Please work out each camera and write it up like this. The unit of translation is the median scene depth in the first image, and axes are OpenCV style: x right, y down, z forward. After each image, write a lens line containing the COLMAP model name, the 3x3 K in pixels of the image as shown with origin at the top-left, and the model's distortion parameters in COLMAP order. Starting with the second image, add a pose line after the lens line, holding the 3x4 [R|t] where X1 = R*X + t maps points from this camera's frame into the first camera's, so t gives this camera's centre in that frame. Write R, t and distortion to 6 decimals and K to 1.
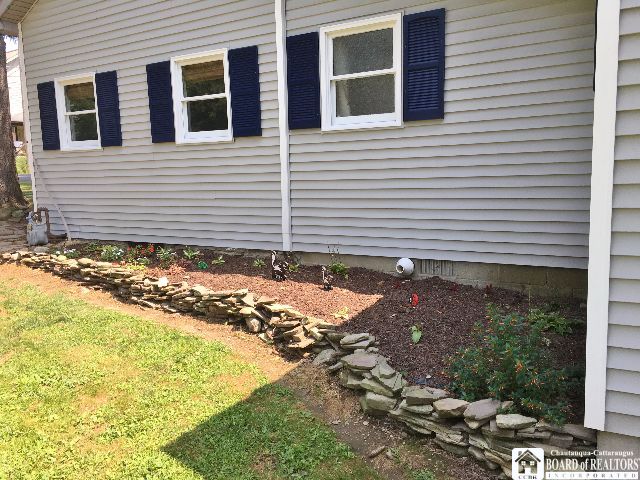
lens RADIAL K [[547.0, 0, 320.0], [0, 547.0, 240.0], [0, 0, 1]] dist [0.105572, -0.138684]
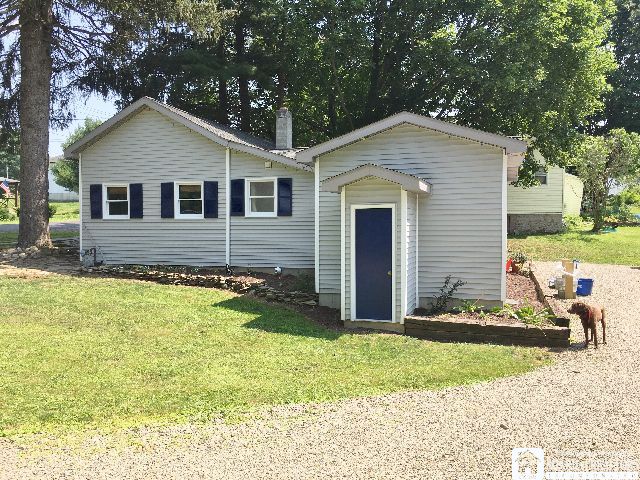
lens RADIAL K [[547.0, 0, 320.0], [0, 547.0, 240.0], [0, 0, 1]] dist [0.105572, -0.138684]
pose [[0.975102, 0.021498, 0.220713, -0.200033], [0.001349, 0.994696, -0.102847, 0.150675], [-0.221754, 0.100584, 0.969901, -1.392866]]
